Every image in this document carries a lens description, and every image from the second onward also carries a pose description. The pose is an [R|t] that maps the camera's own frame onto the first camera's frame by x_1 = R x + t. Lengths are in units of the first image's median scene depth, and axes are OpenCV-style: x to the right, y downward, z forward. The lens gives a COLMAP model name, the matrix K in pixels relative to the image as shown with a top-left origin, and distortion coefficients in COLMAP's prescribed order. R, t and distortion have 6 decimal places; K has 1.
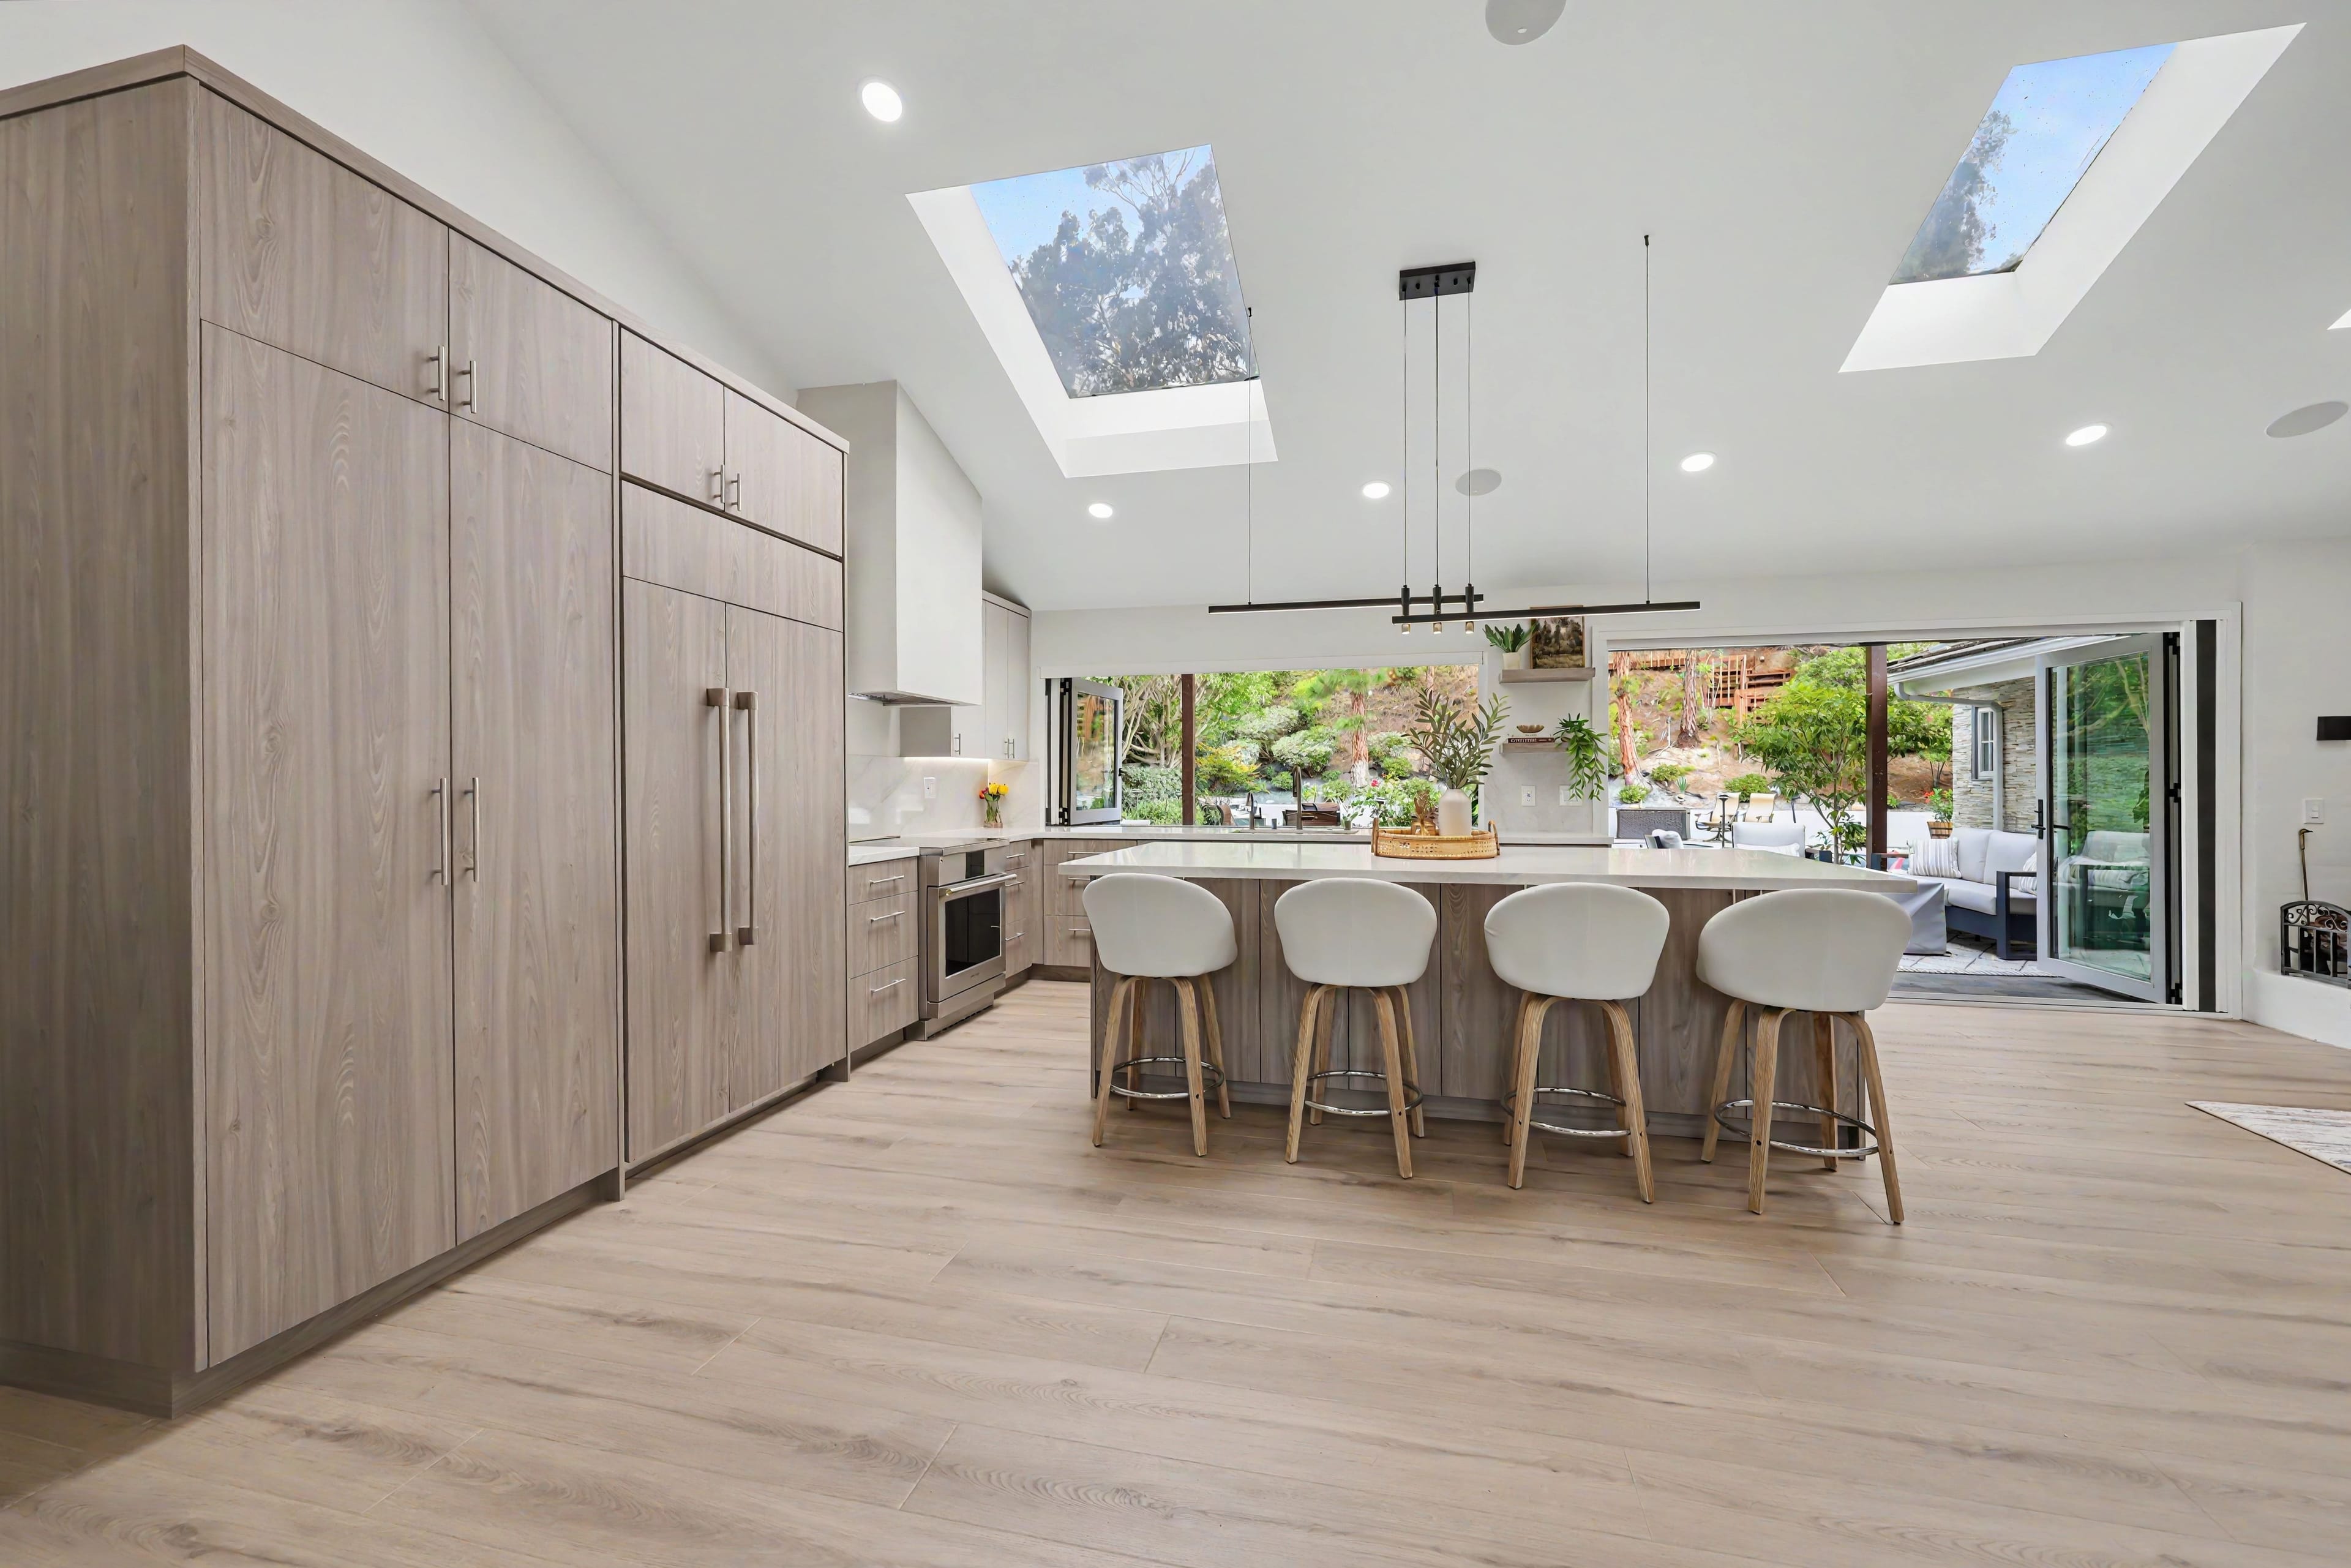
lens RADIAL K [[946.9, 0, 1180.0], [0, 946.9, 779.1], [0, 0, 1]] dist [0.000606, 0.000217]
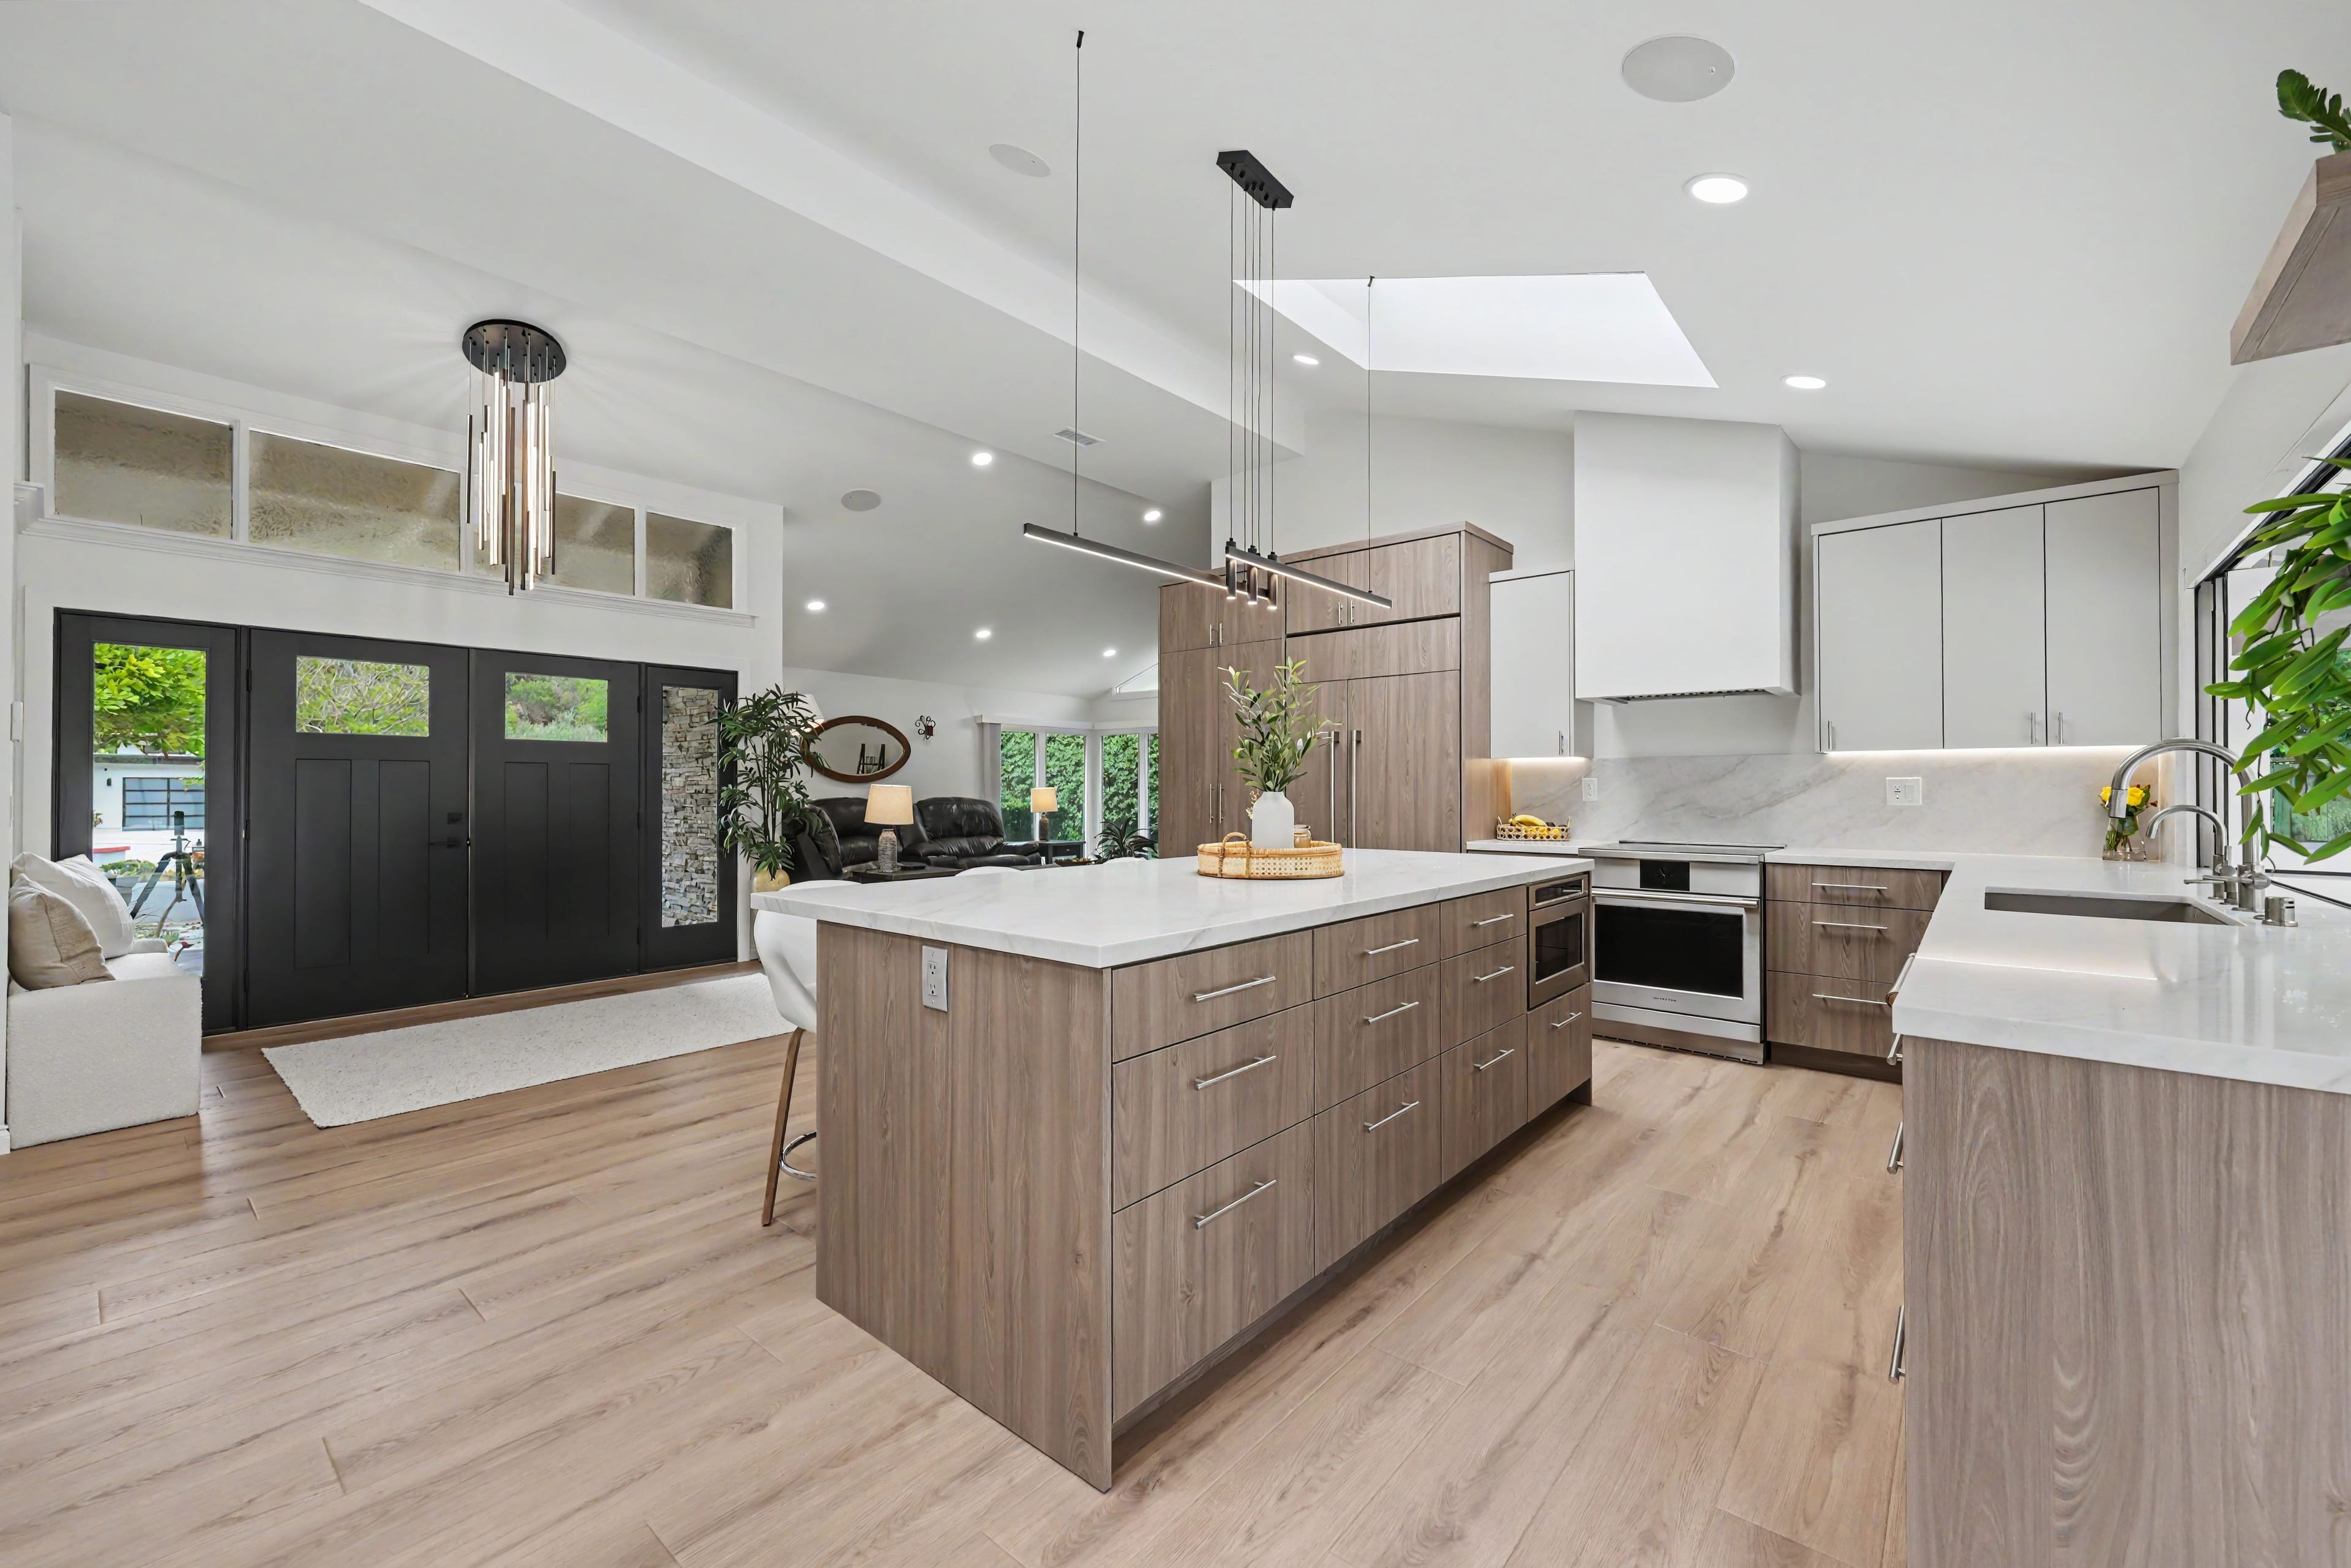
lens RADIAL K [[946.9, 0, 1184.7], [0, 946.9, 778.5], [0, 0, 1]] dist [0.000606, 0.000217]
pose [[-0.441301, -0.006983, -0.897332, 0.845364], [0.002708, 0.999955, -0.009114, 0.005318], [0.897355, -0.006452, -0.441262, 1.065214]]
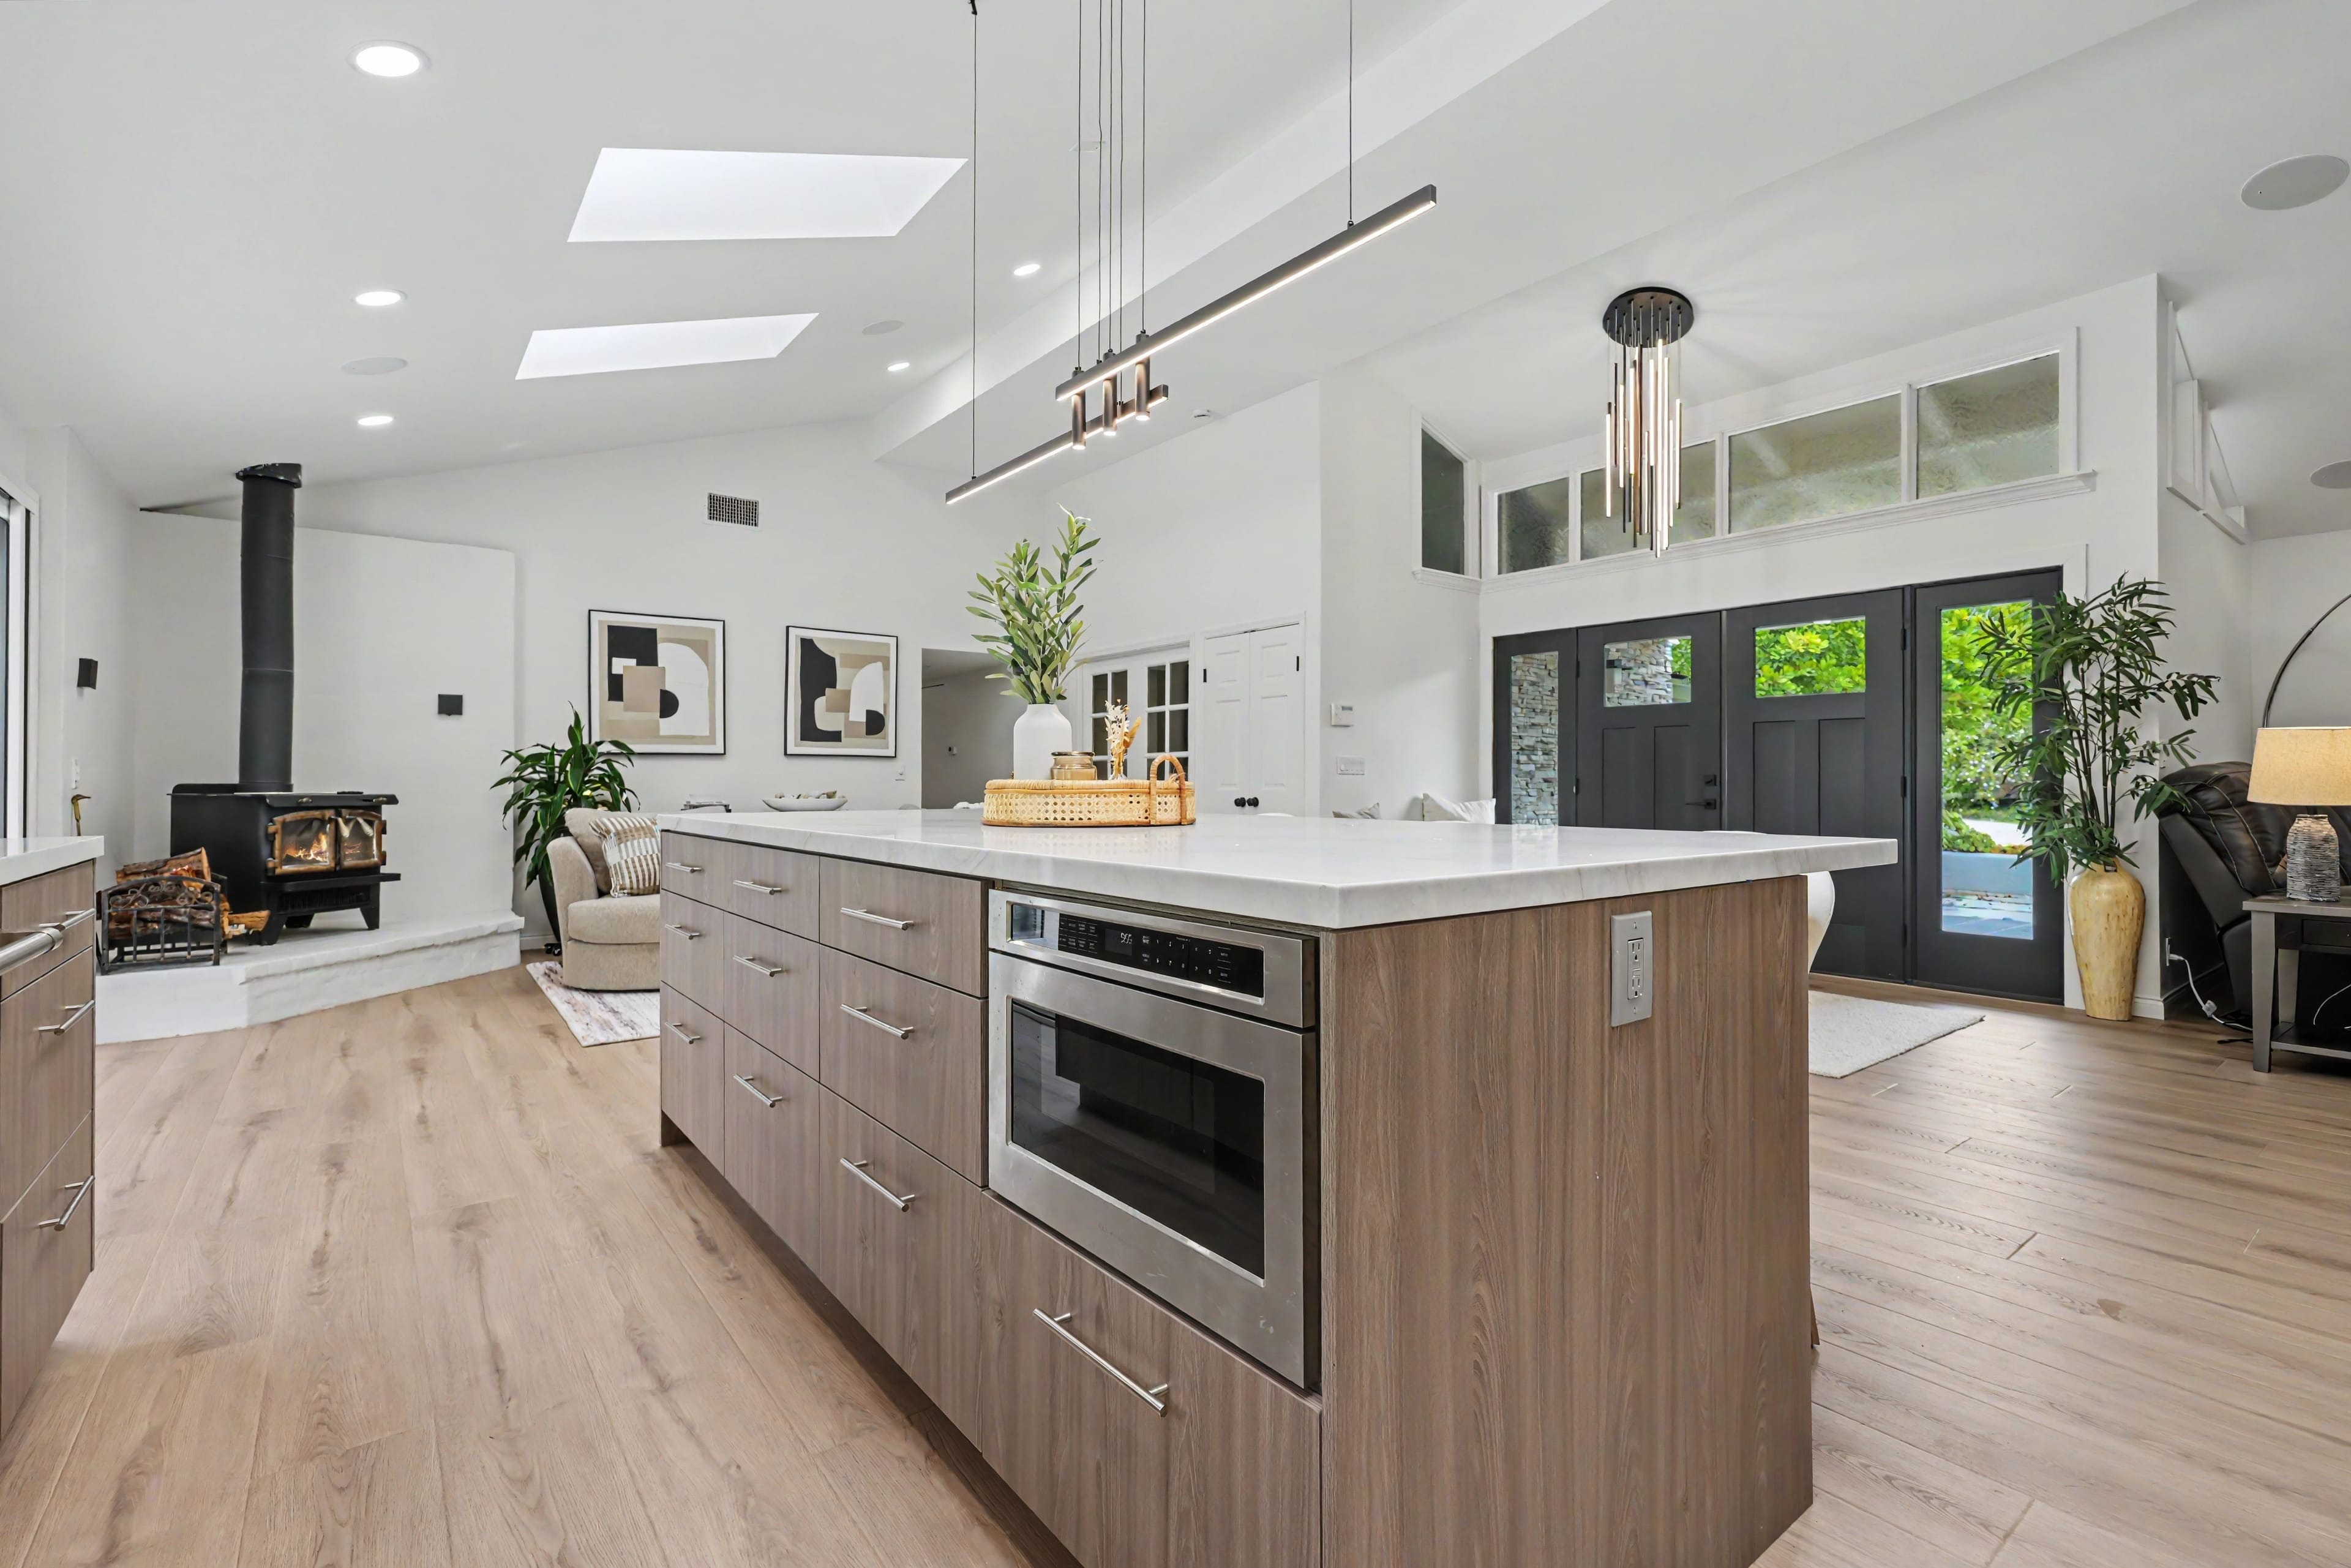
lens RADIAL K [[1060.7, 0, 1176.9], [0, 1060.7, 770.6], [0, 0, 1]] dist [0.001661, -0.000343]
pose [[-0.785549, 0.009521, 0.618726, -0.126234], [0.001468, 0.999907, -0.013524, 0.047396], [-0.618797, -0.009715, -0.785491, 1.200067]]
